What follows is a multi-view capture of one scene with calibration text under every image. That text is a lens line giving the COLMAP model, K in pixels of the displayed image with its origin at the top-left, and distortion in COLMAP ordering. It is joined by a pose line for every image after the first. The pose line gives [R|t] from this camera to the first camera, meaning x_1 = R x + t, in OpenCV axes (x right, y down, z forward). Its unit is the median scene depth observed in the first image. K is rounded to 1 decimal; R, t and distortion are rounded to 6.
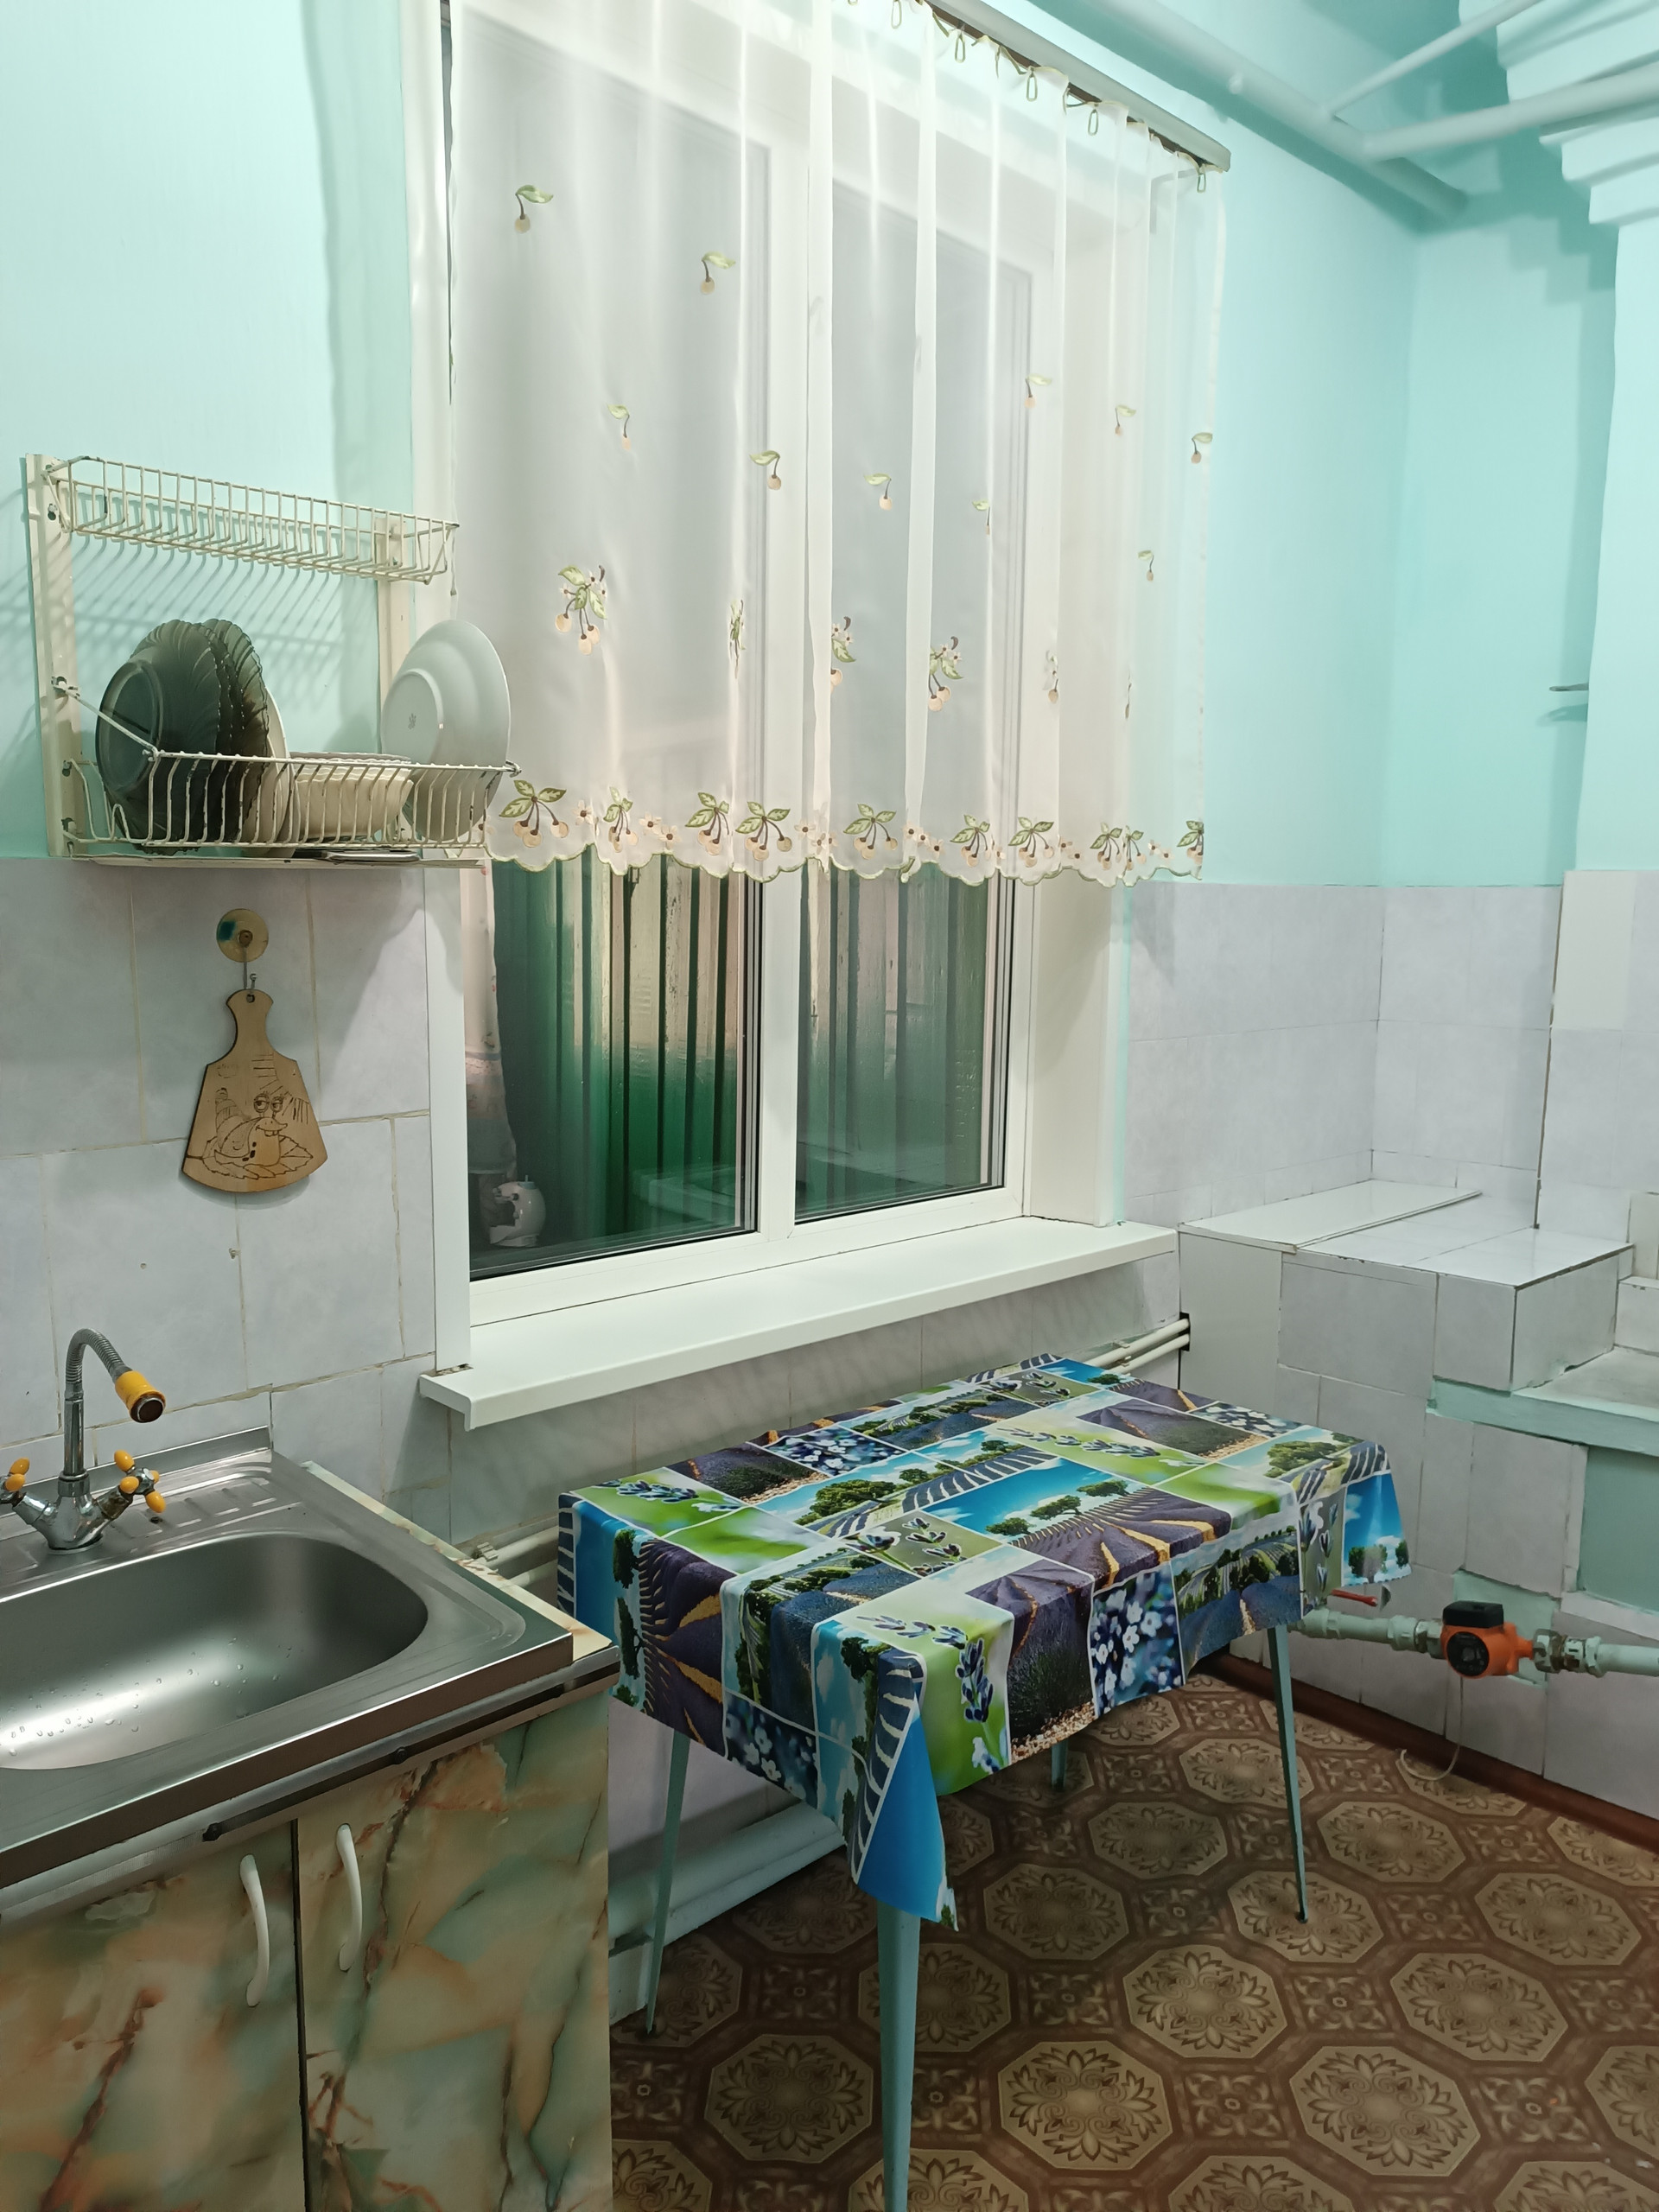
lens RADIAL K [[1573.9, 0, 827.2], [0, 1573.9, 1101.3], [0, 0, 1]] dist [0.007313, -0.035423]
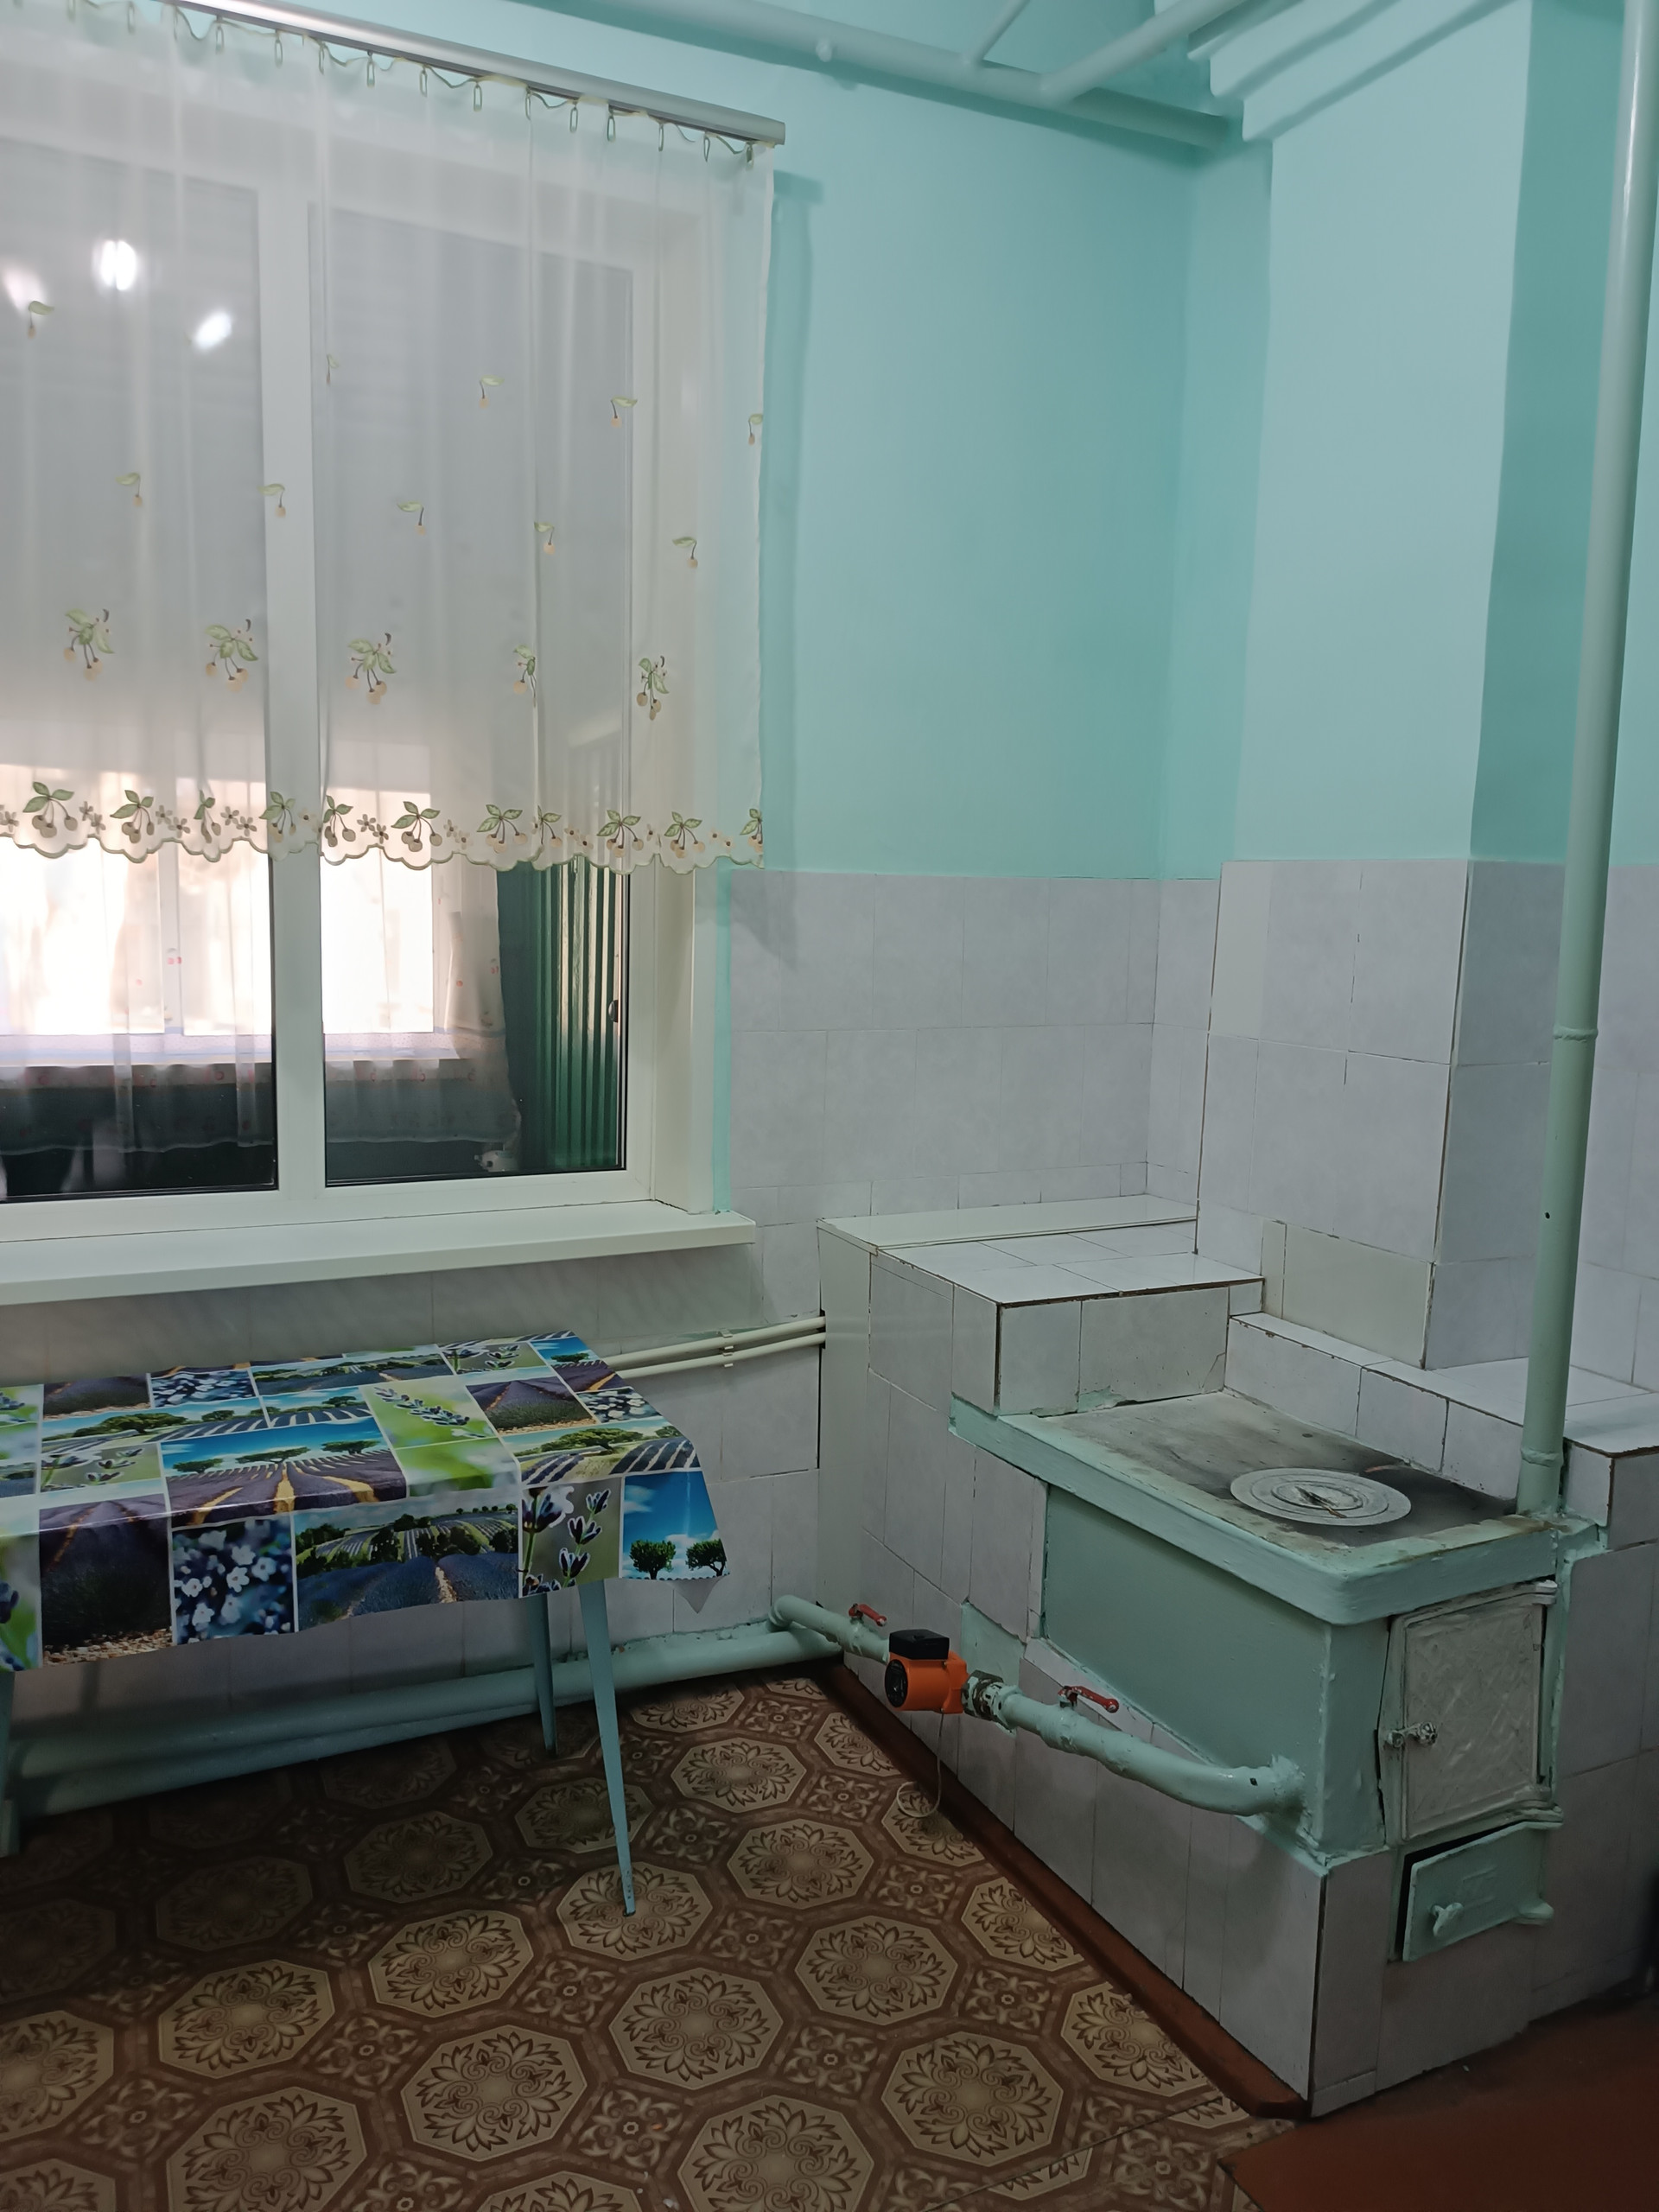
lens RADIAL K [[1573.9, 0, 840.3], [0, 1573.9, 1103.3], [0, 0, 1]] dist [0.007313, -0.035423]
pose [[0.953572, 0.048862, -0.297176, 0.732414], [-0.048351, 0.998789, 0.009074, -0.005661], [0.297260, 0.005716, 0.954779, 0.092147]]
